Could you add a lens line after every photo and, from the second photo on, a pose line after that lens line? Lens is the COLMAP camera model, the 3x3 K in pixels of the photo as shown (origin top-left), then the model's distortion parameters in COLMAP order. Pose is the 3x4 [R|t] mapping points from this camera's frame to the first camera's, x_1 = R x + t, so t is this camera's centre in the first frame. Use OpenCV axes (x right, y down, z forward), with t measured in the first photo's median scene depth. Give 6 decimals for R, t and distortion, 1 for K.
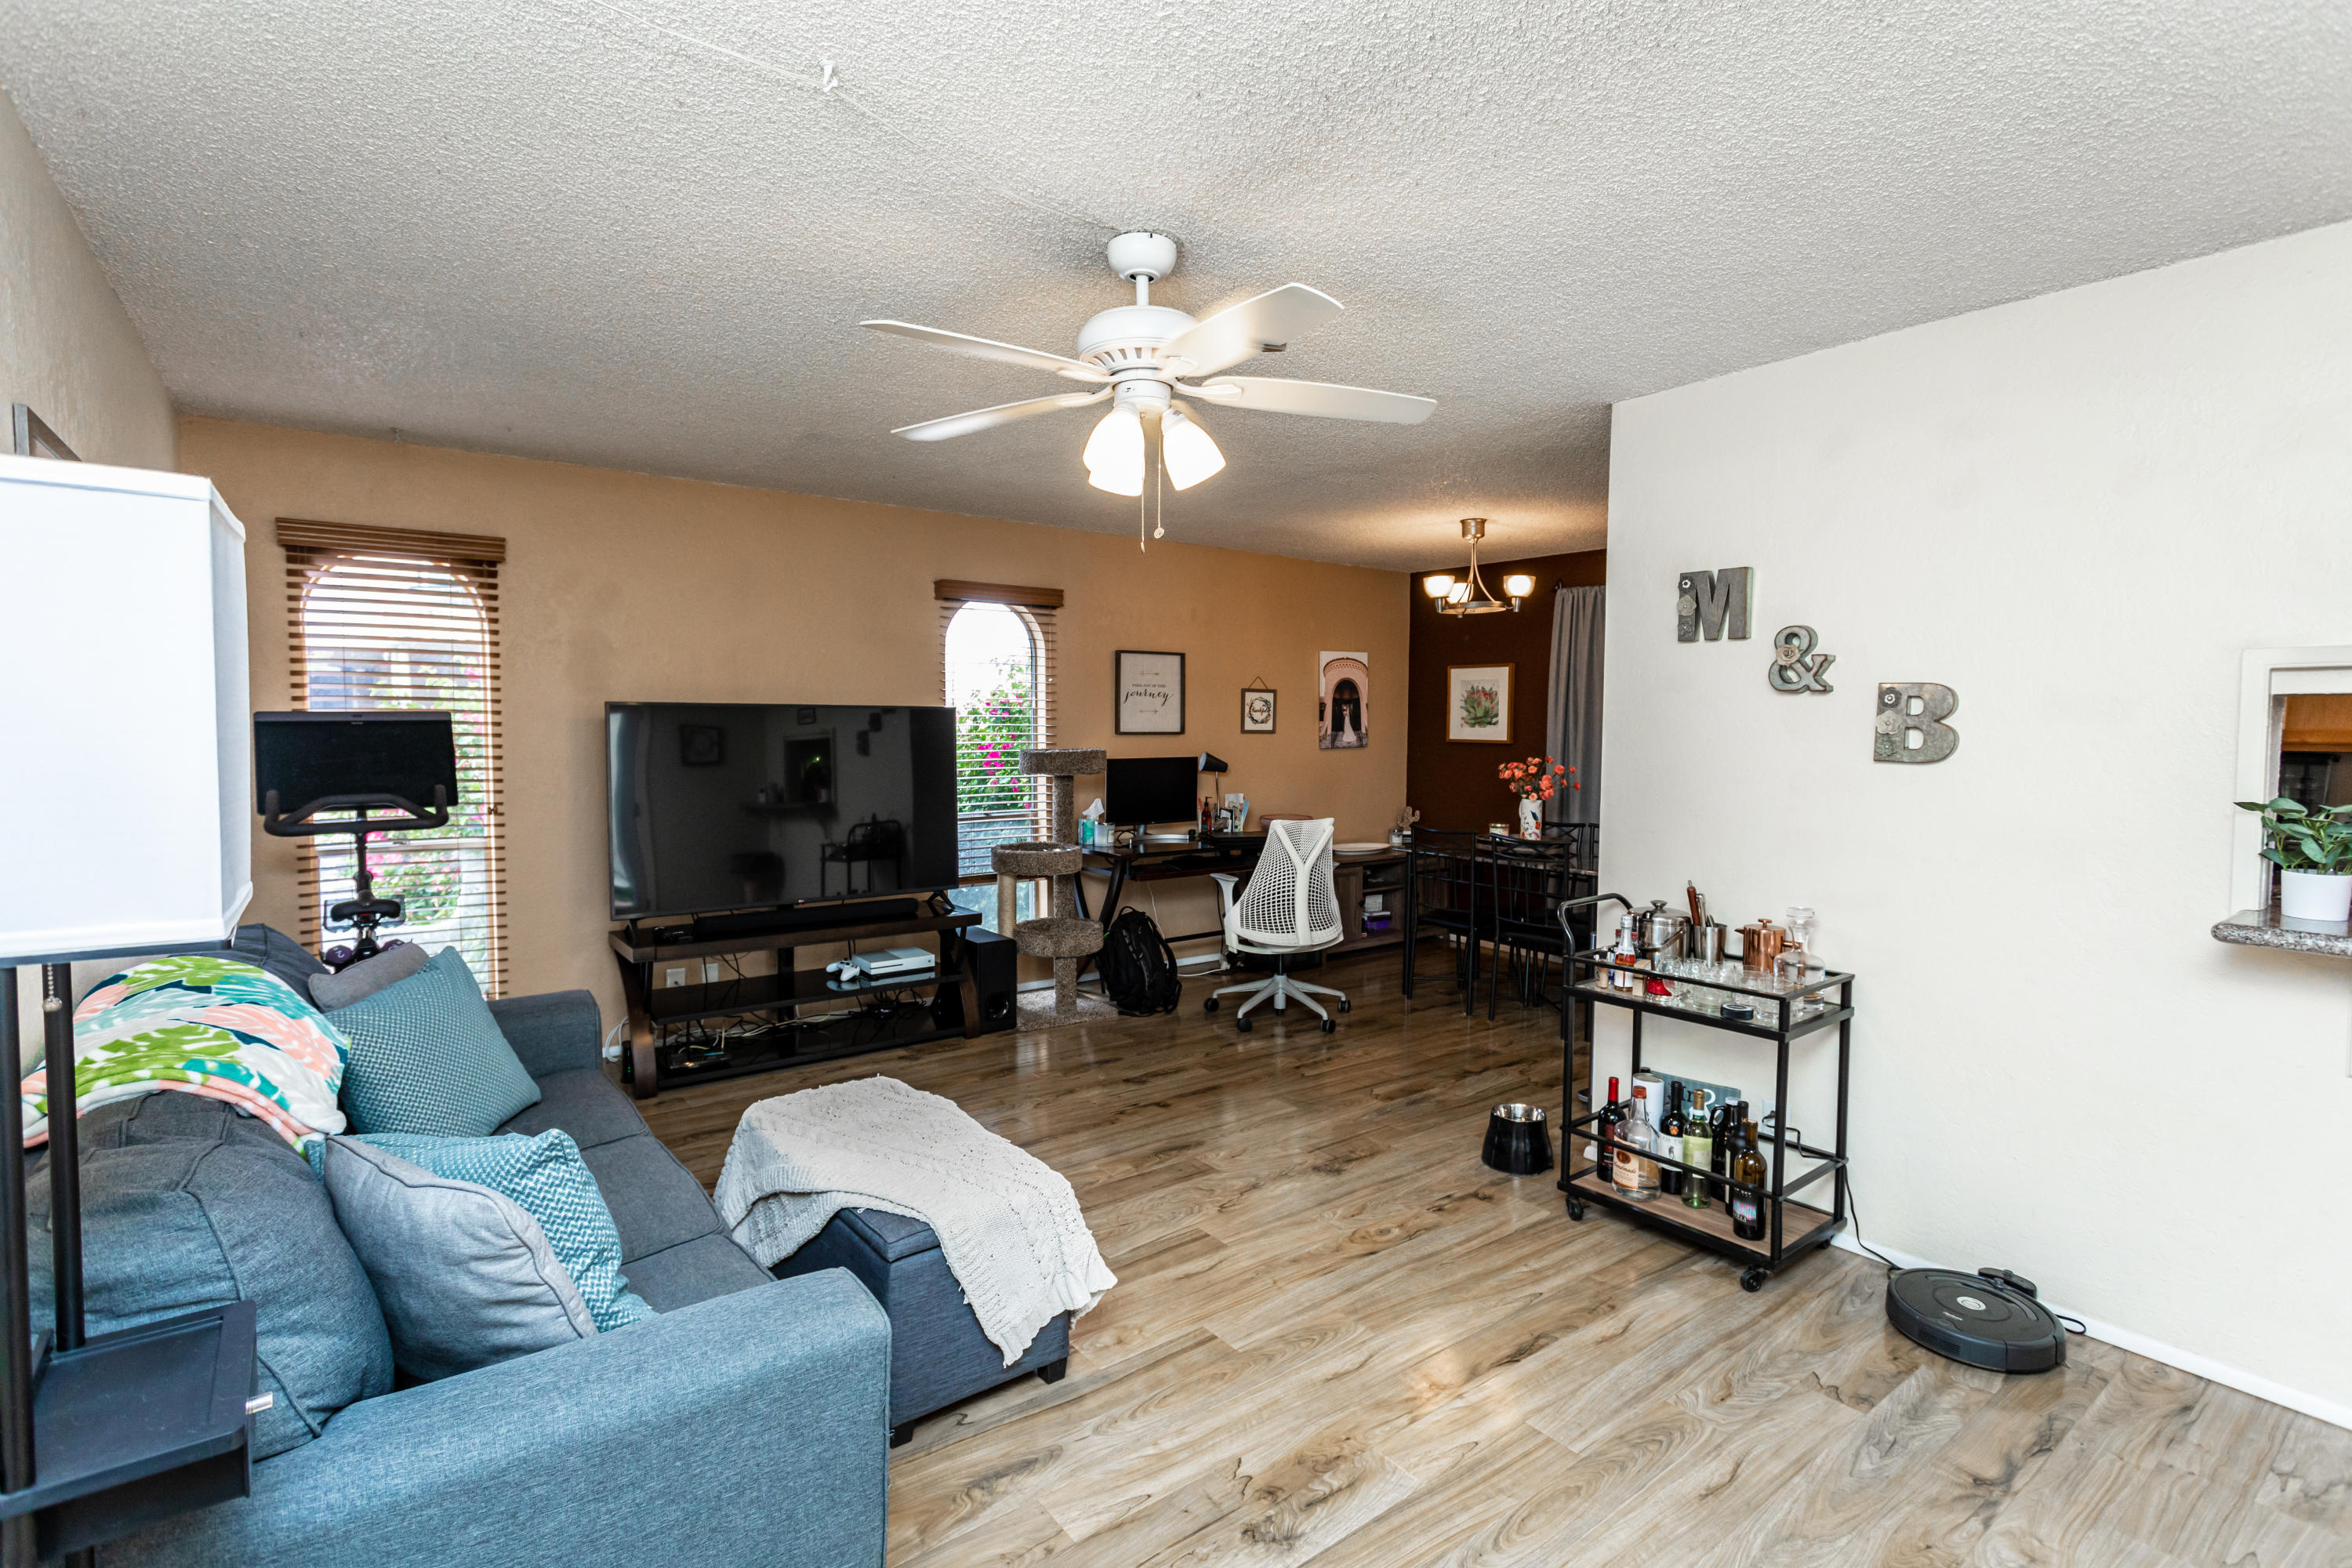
lens RADIAL K [[1107.0, 0, 1176.0], [0, 1107.0, 784.0], [0, 0, 1]] dist [-0.000778, 0.000404]
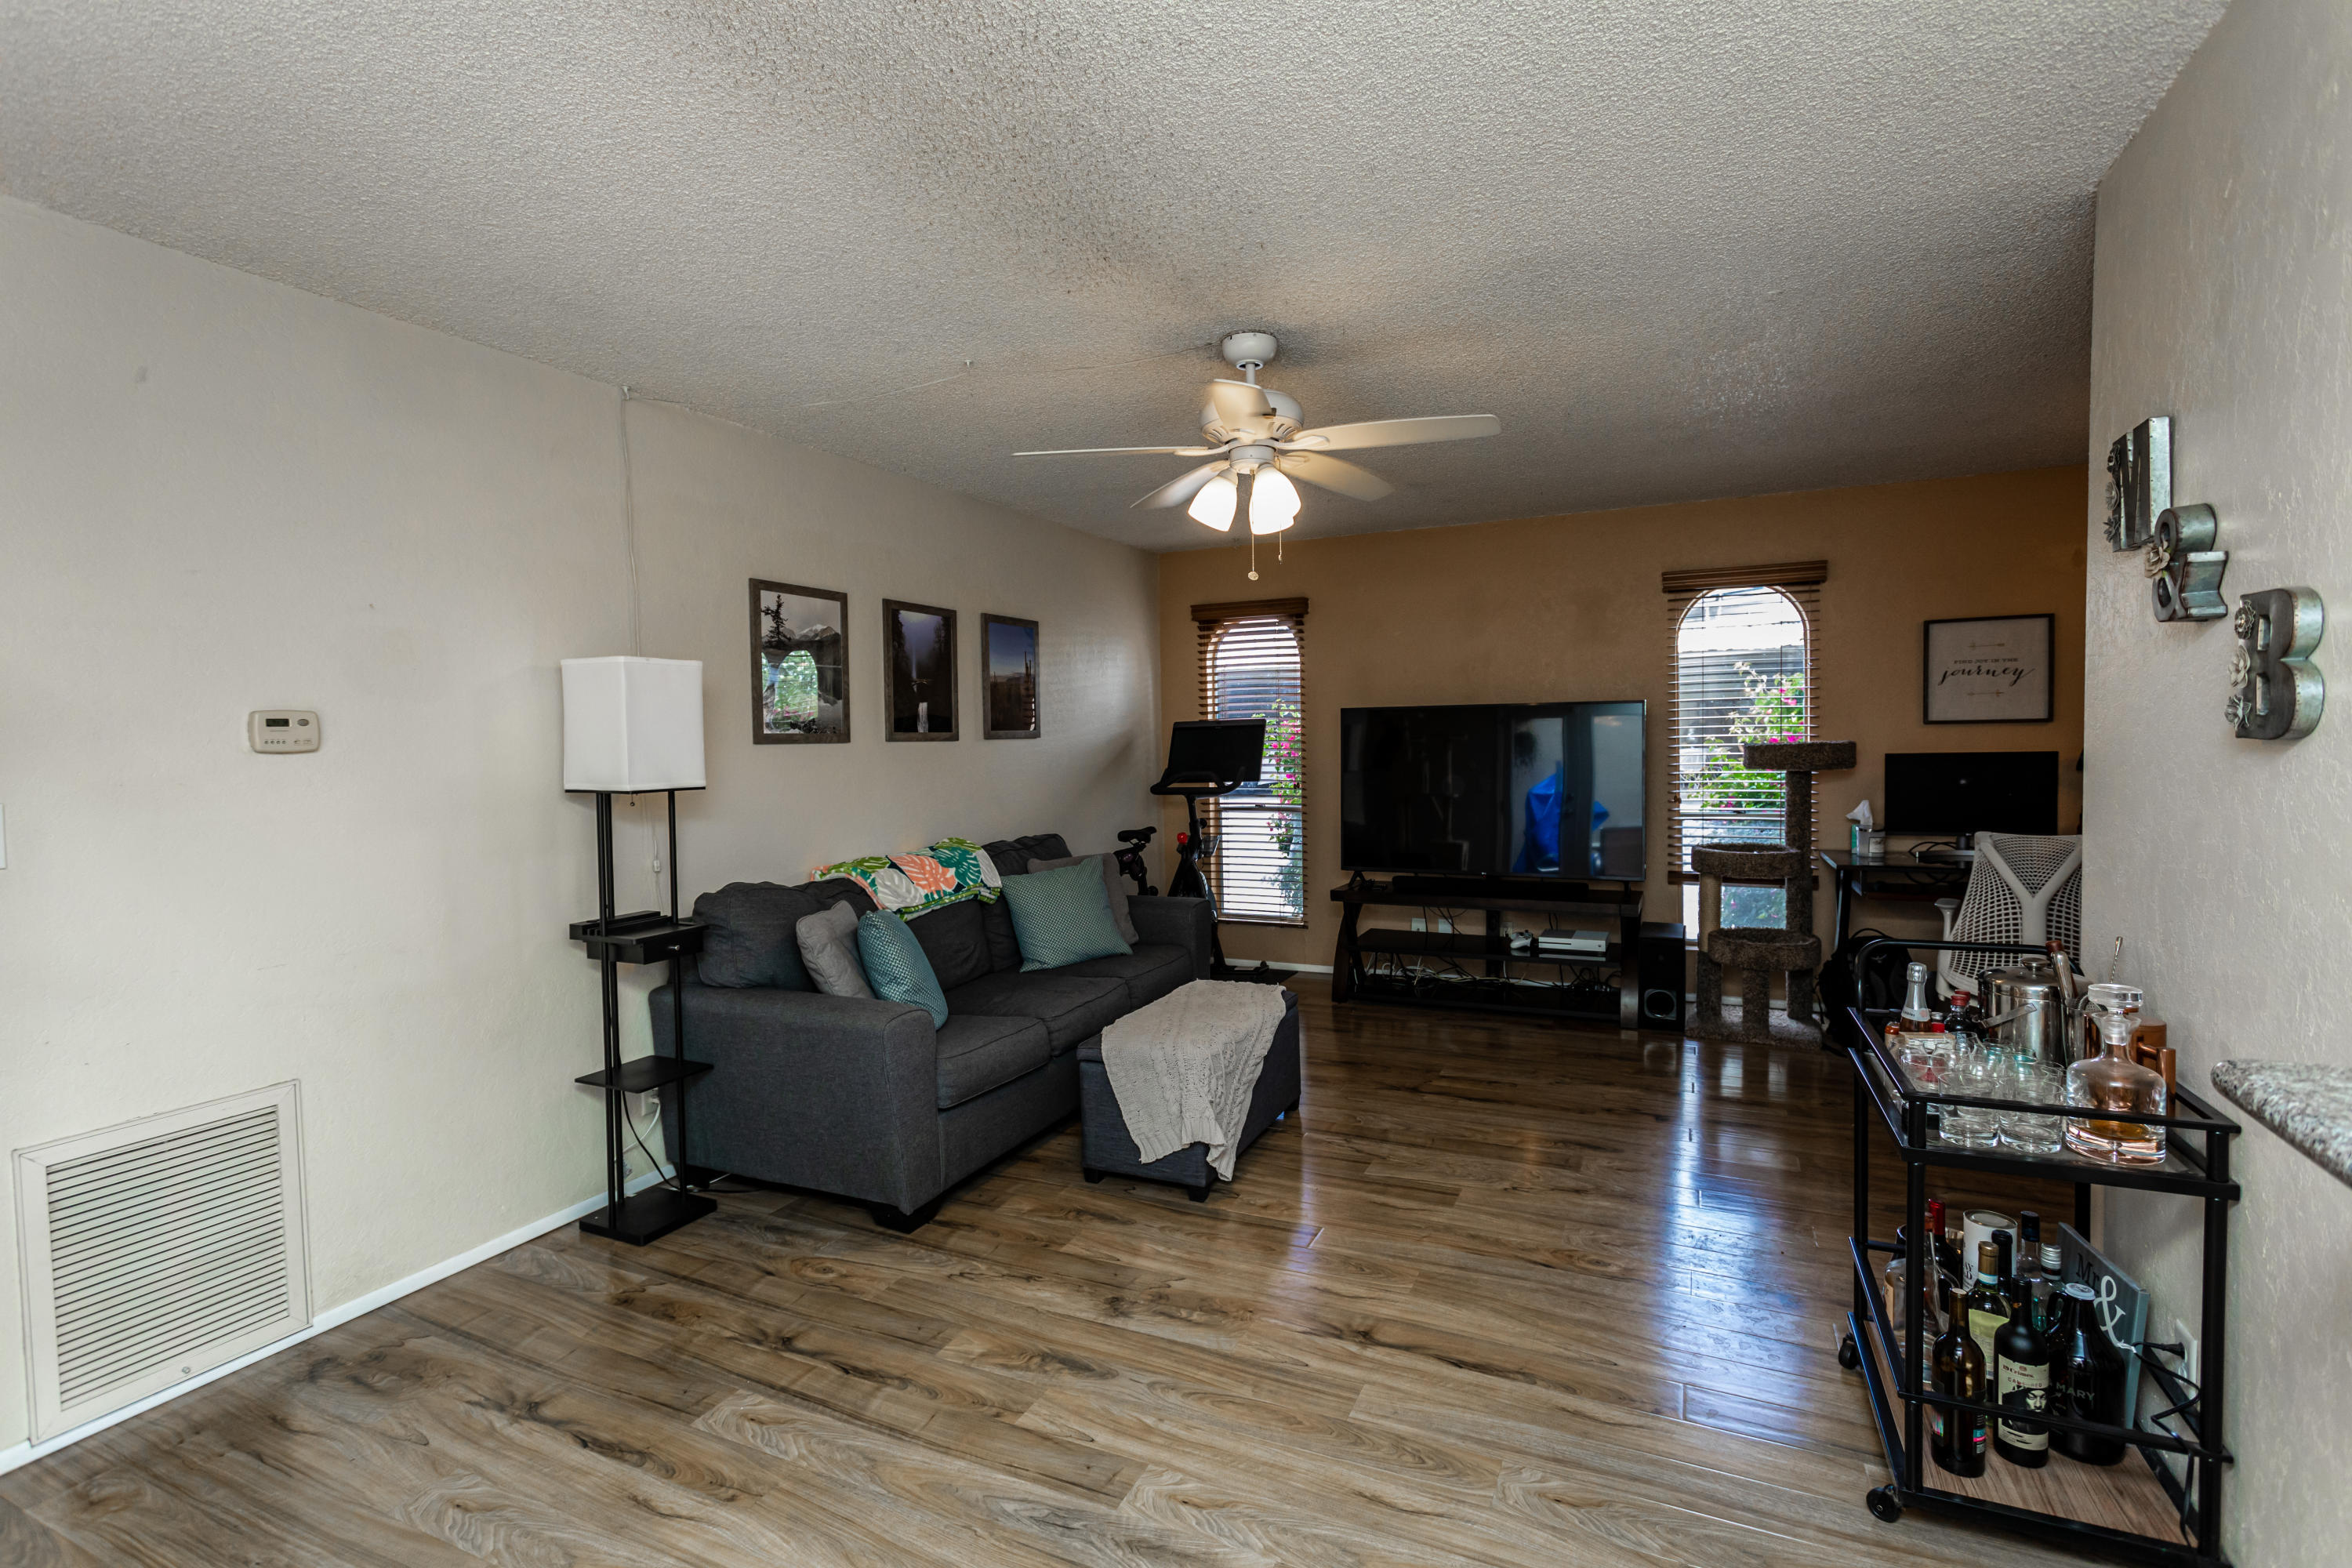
lens RADIAL K [[1107.0, 0, 1176.0], [0, 1107.0, 784.0], [0, 0, 1]] dist [-0.000778, 0.000404]
pose [[0.462507, 0.022444, -0.886331, 0.608476], [-0.027472, 0.999562, 0.010976, 0.008429], [0.886190, 0.019273, 0.462921, 0.194842]]
